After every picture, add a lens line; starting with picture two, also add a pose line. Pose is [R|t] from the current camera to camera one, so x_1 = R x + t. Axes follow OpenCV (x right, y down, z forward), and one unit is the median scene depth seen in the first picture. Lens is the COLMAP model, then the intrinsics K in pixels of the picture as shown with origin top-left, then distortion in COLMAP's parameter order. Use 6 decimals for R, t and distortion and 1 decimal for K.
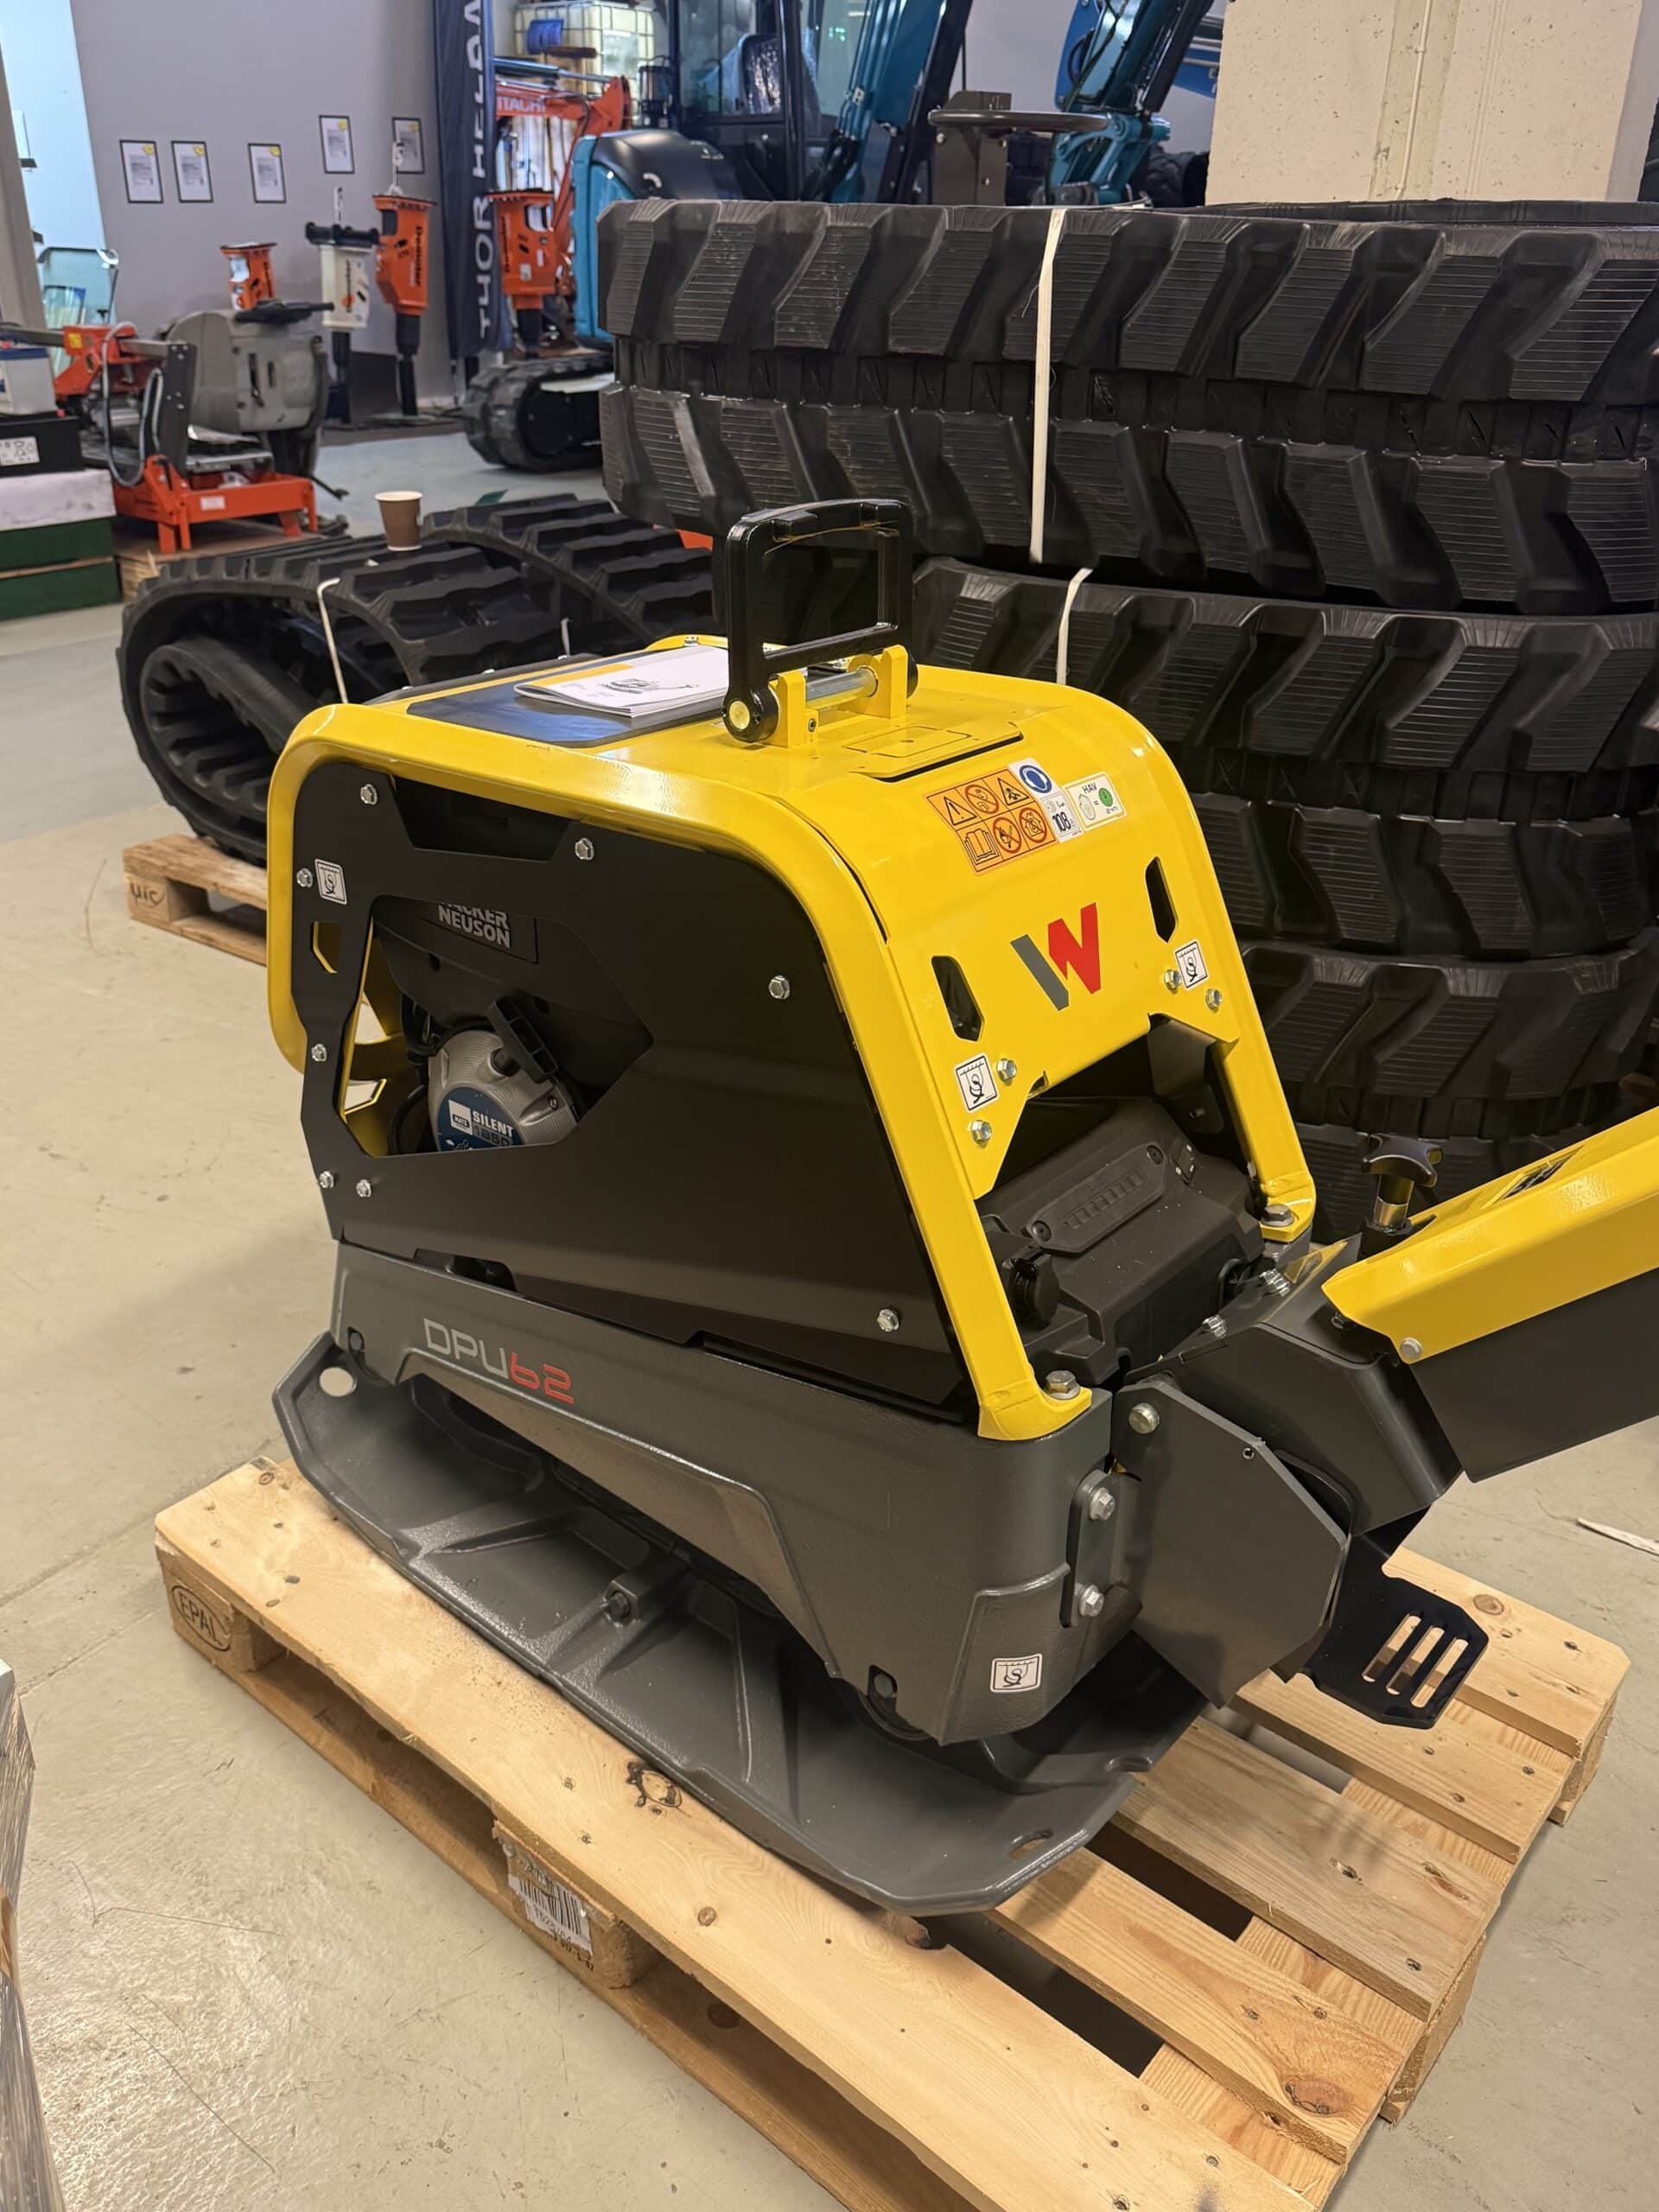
lens RADIAL K [[1718.0, 0, 827.8], [0, 1718.0, 1115.7], [0, 0, 1]] dist [0.002777, -0.009136]
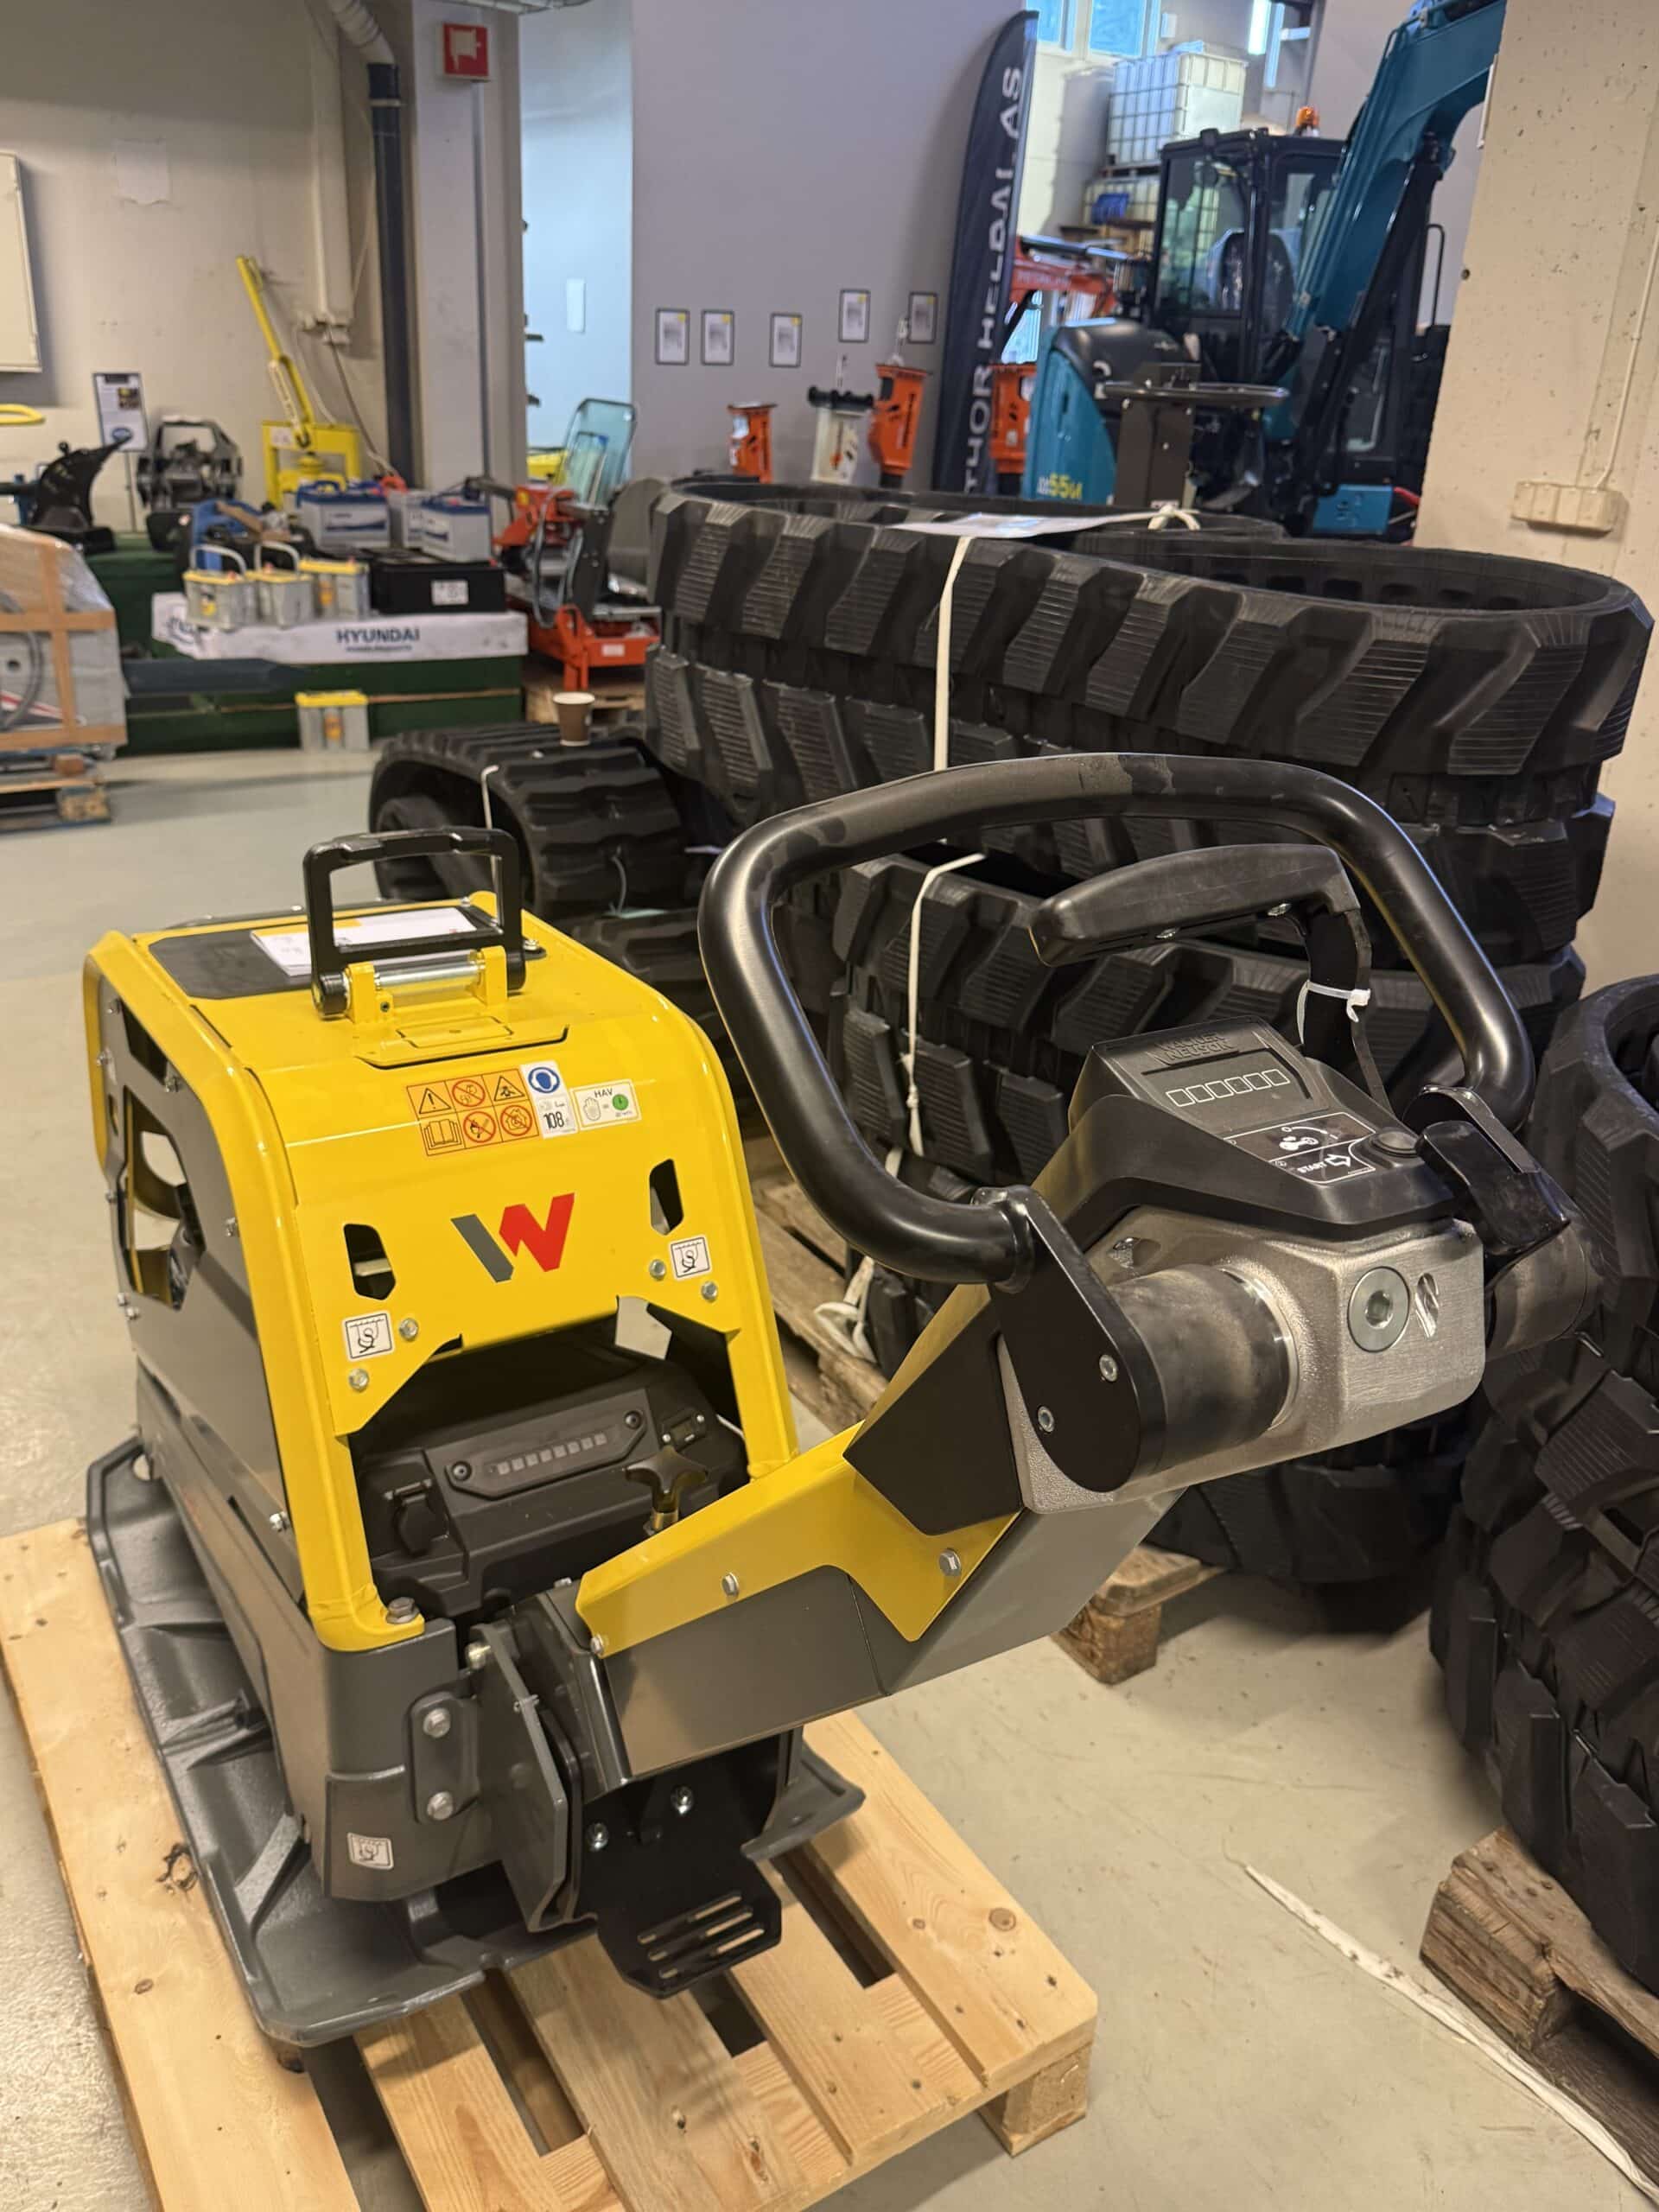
lens RADIAL K [[1744.1, 0, 829.5], [0, 1744.1, 1106.0], [0, 0, 1]] dist [0.111431, -0.260015]
pose [[0.948053, 0.152757, -0.279036, 0.125741], [-0.174117, 0.983282, -0.053287, -0.029221], [0.266231, 0.099104, 0.958801, -0.017835]]
